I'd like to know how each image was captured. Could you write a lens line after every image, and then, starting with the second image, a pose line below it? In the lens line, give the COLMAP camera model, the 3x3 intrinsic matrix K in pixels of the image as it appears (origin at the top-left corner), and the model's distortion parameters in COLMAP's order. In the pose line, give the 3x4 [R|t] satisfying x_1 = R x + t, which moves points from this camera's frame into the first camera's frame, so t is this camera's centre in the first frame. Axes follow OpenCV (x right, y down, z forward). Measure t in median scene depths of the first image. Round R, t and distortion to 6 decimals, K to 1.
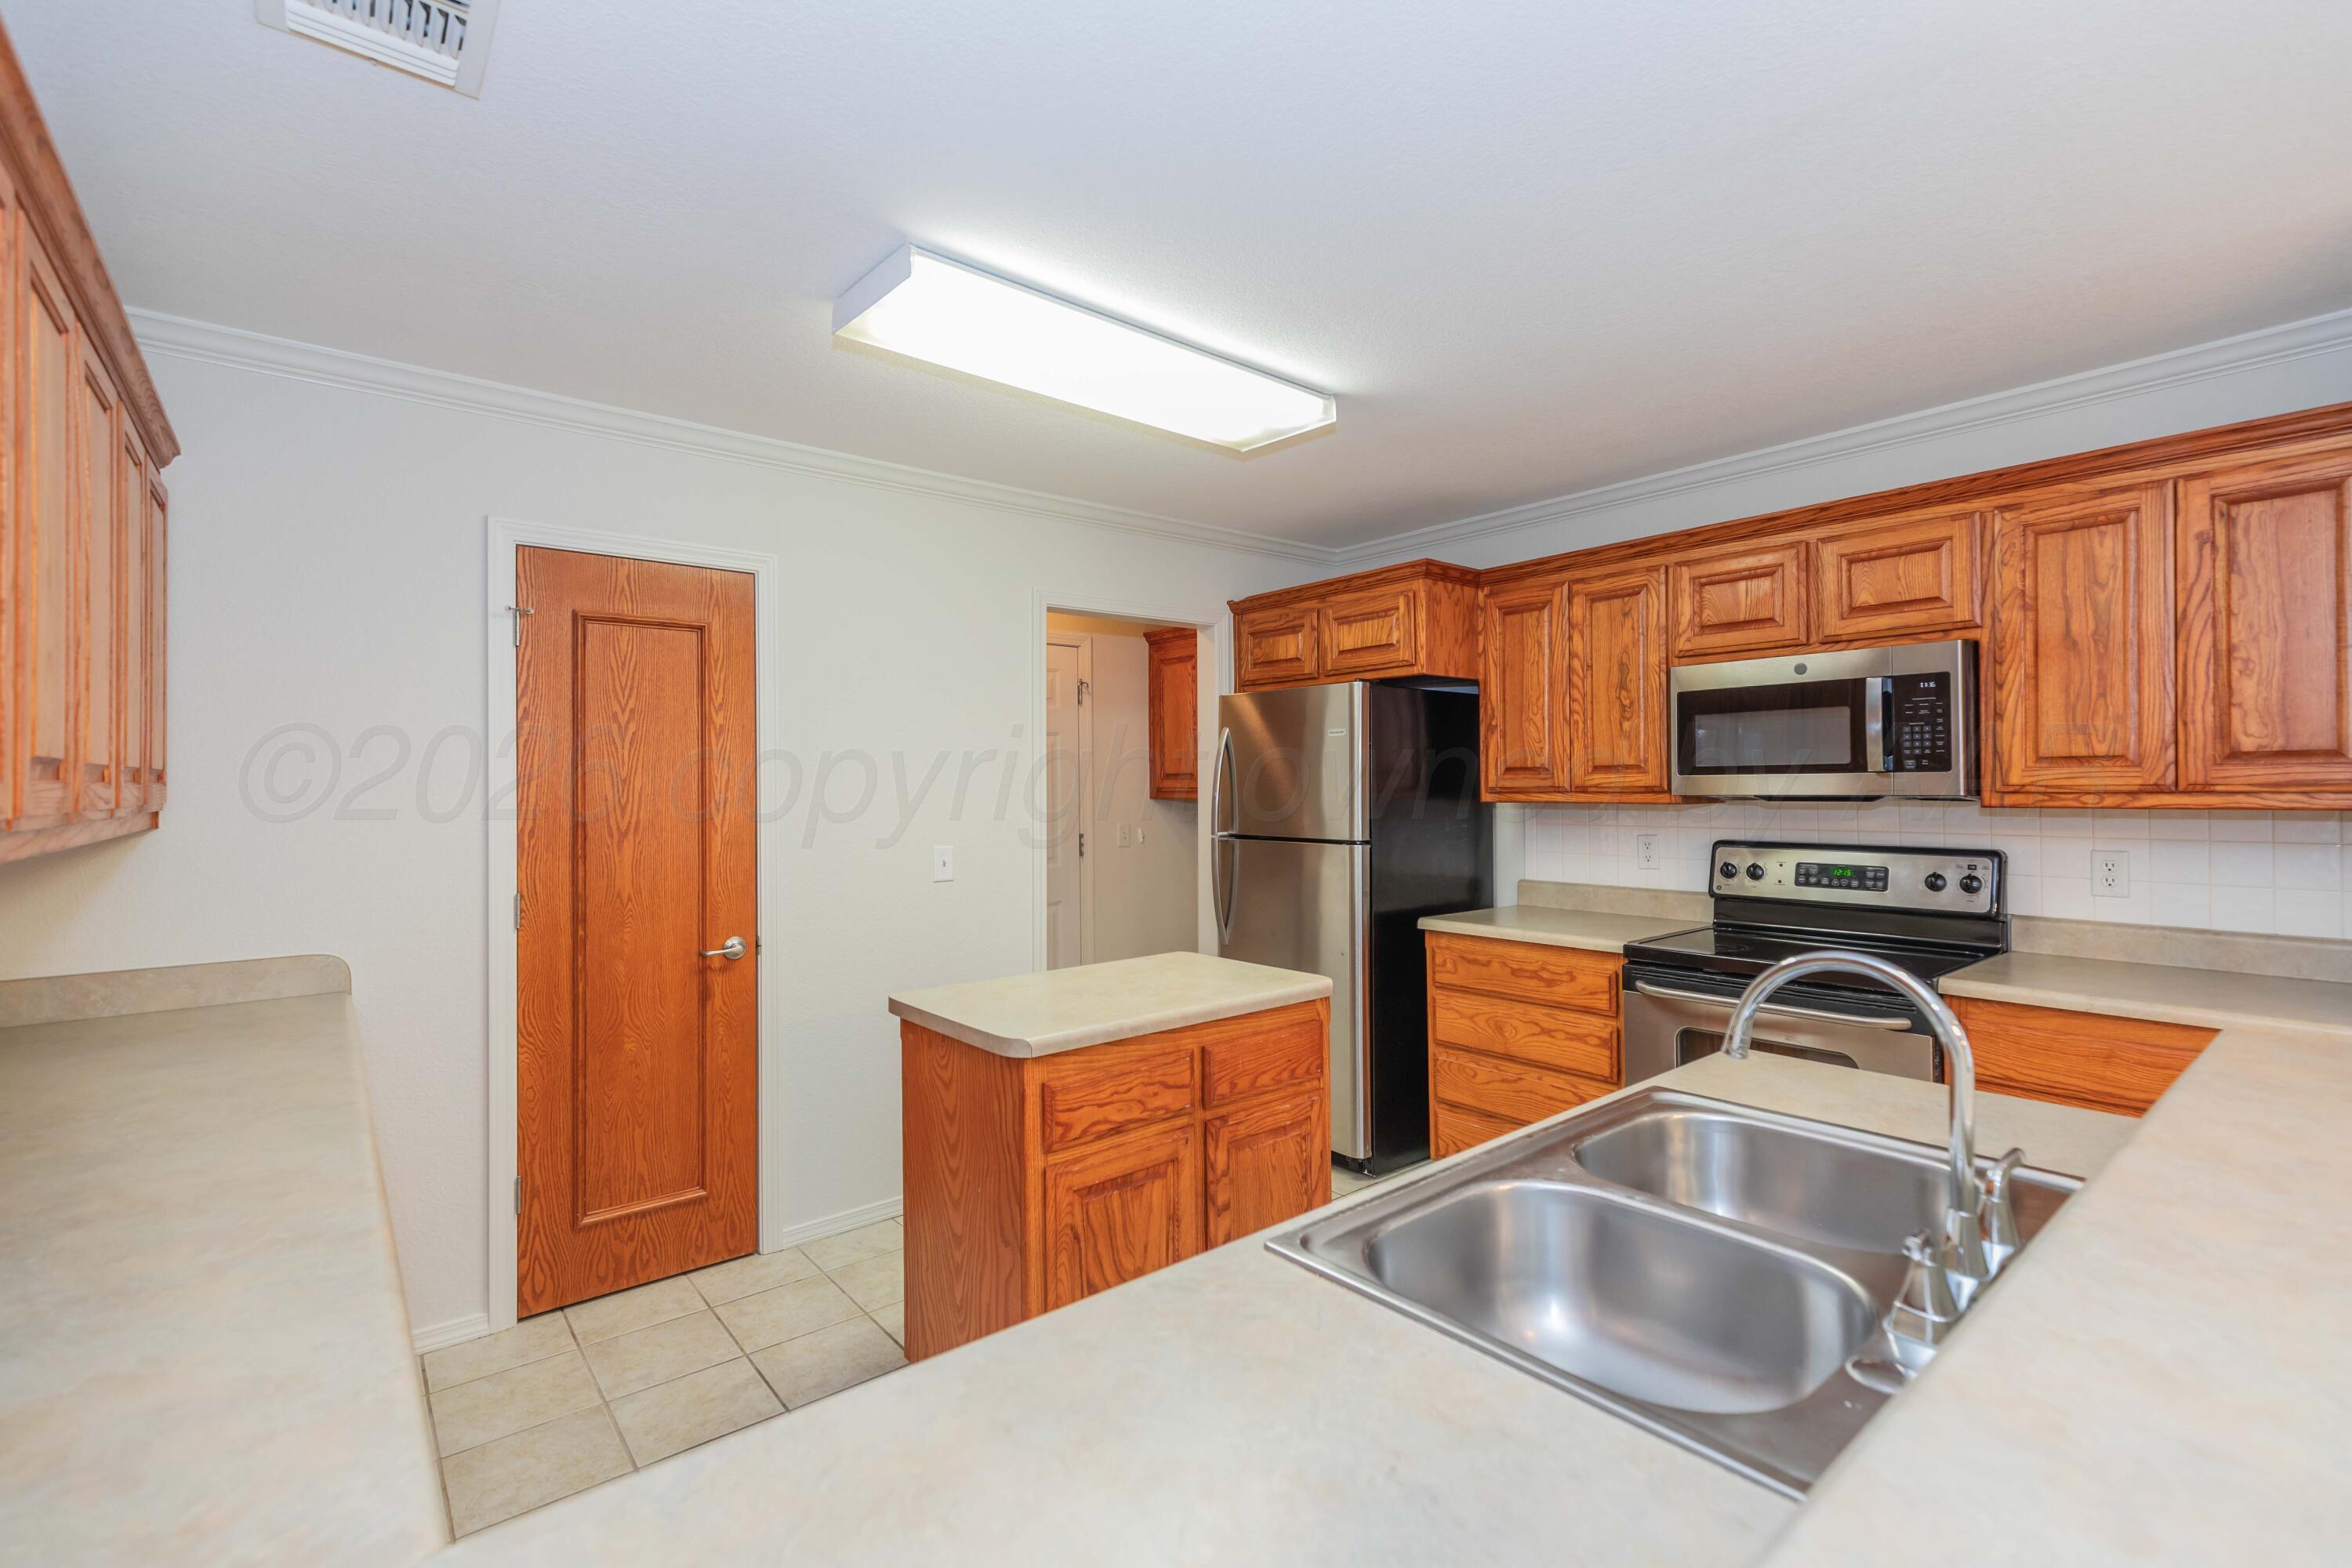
lens RADIAL K [[1046.6, 0, 1176.0], [0, 1046.6, 784.0], [0, 0, 1]] dist [0.002373, -0.000411]
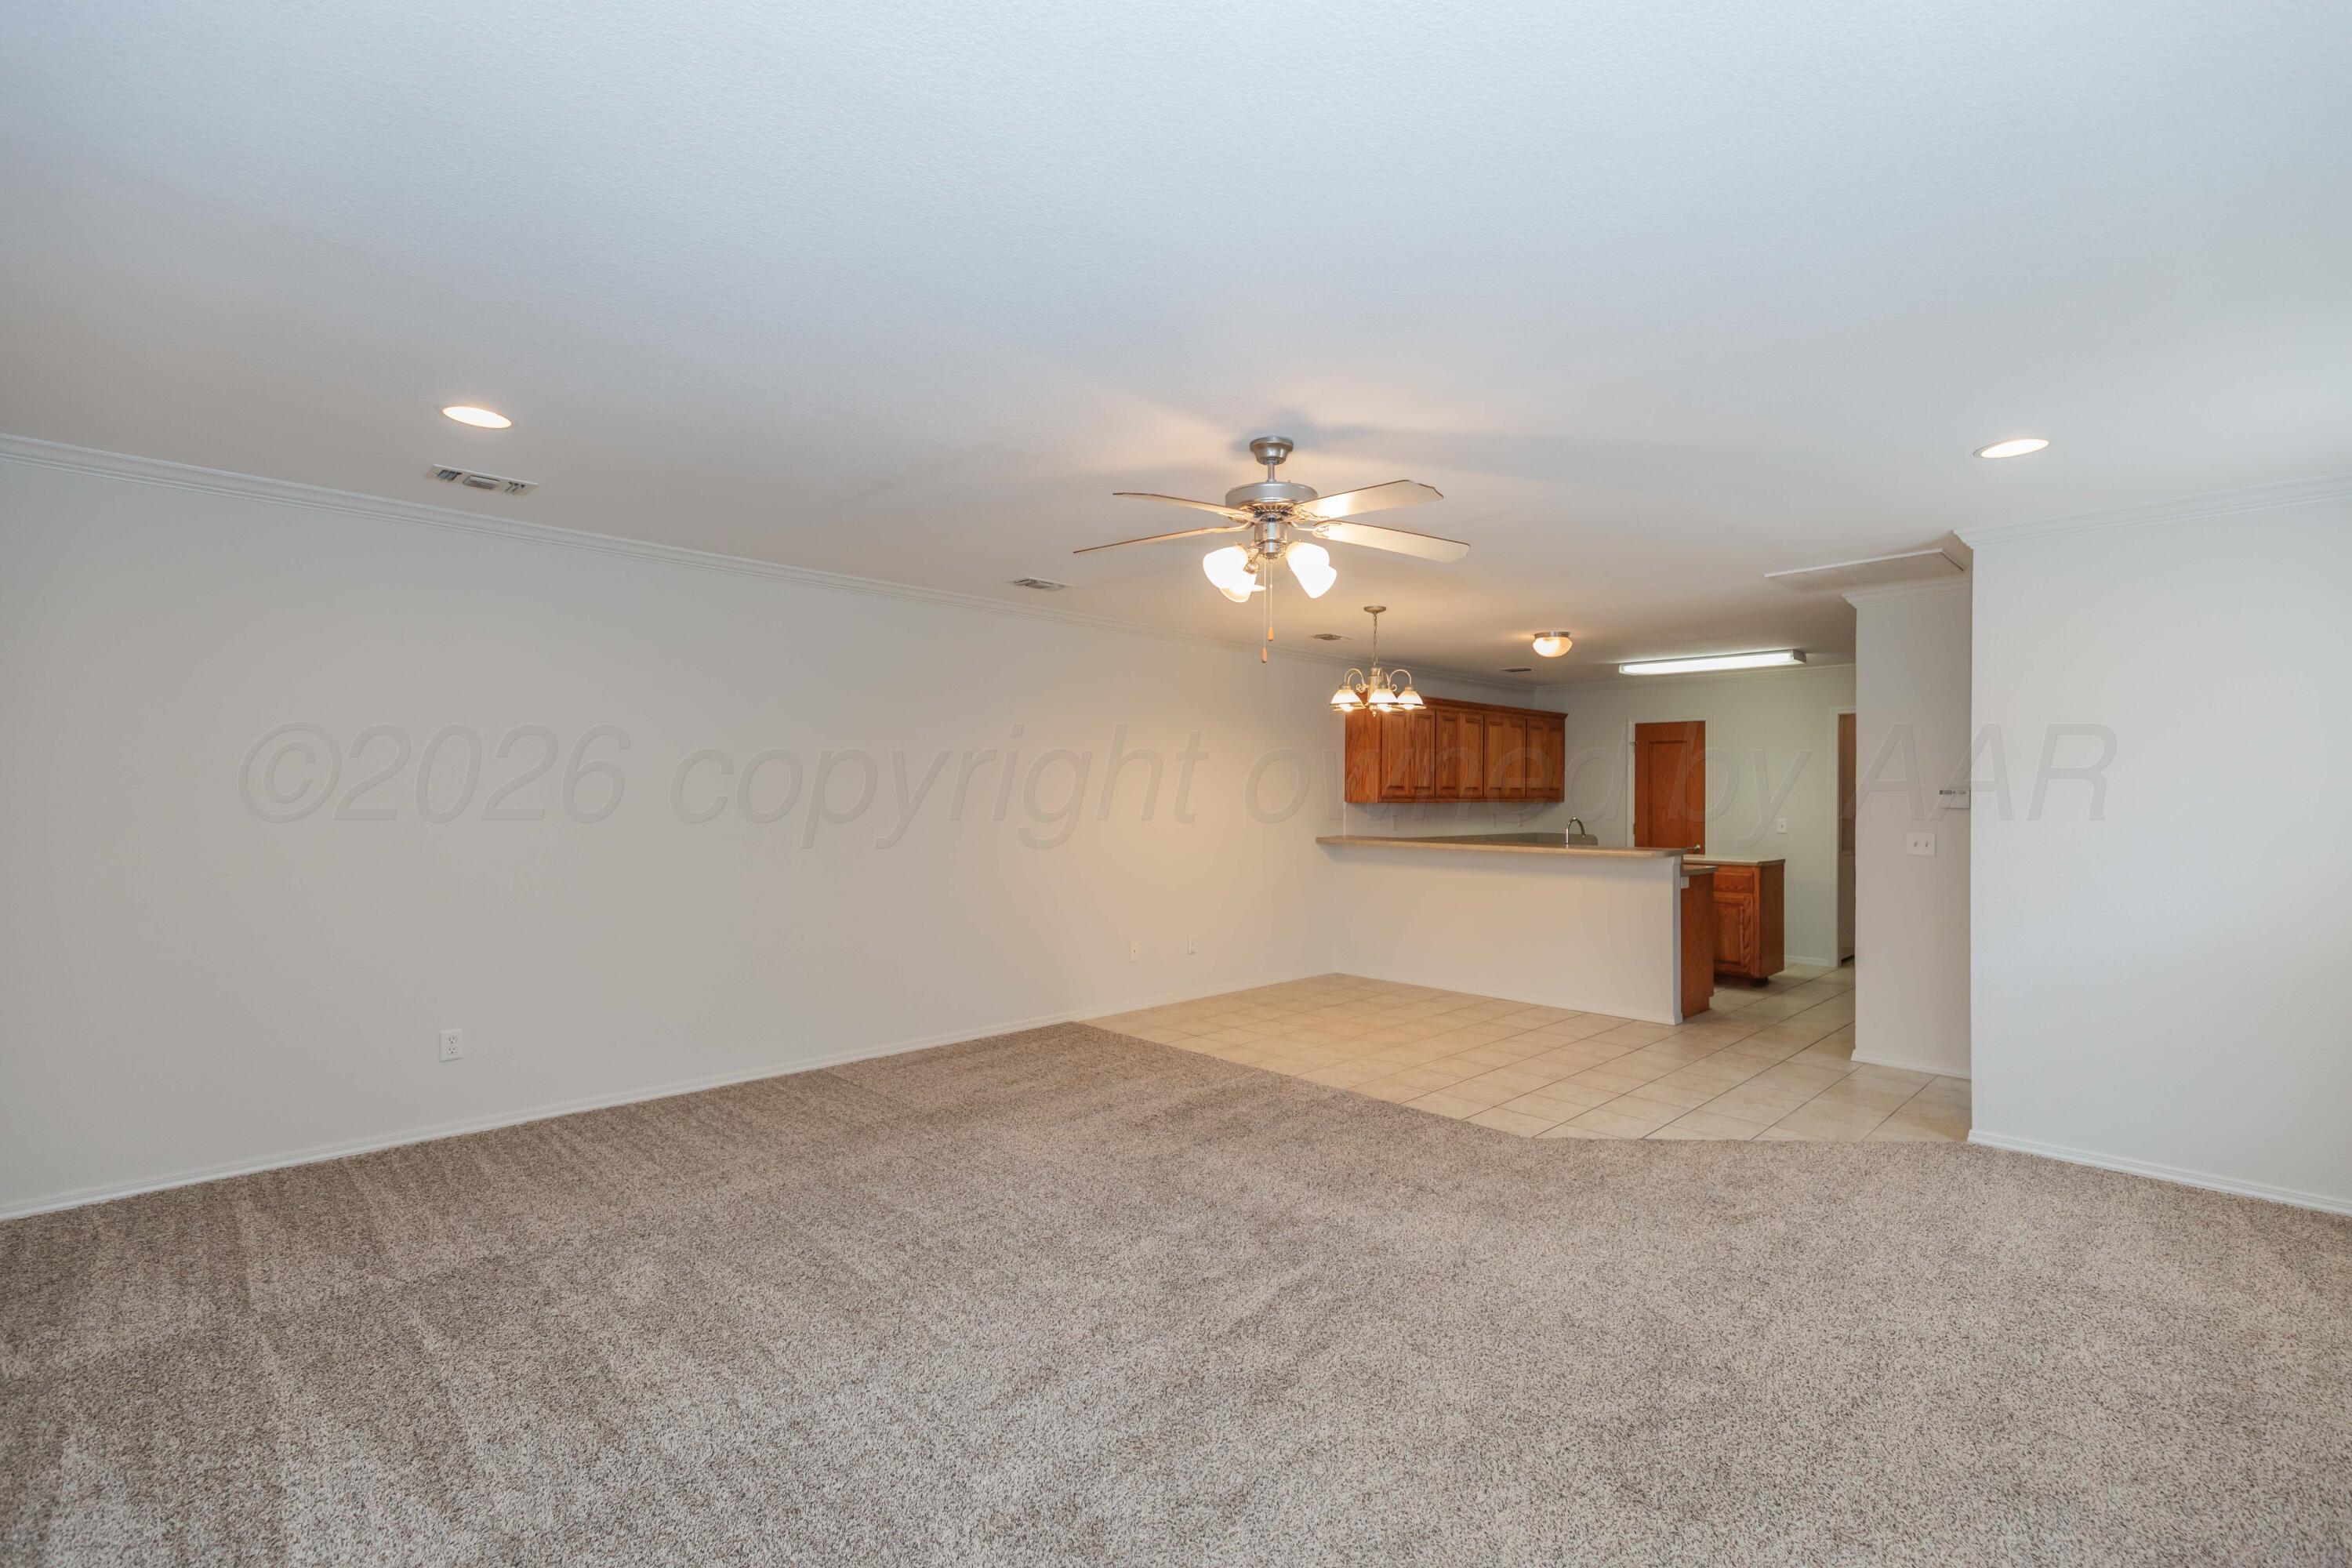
lens RADIAL K [[1046.6, 0, 1176.0], [0, 1046.6, 784.0], [0, 0, 1]] dist [0.002373, -0.000411]
pose [[0.081029, 0.003920, -0.996704, 2.714915], [-0.008465, 0.999959, 0.003244, -0.026546], [0.996676, 0.008175, 0.081059, -0.804455]]
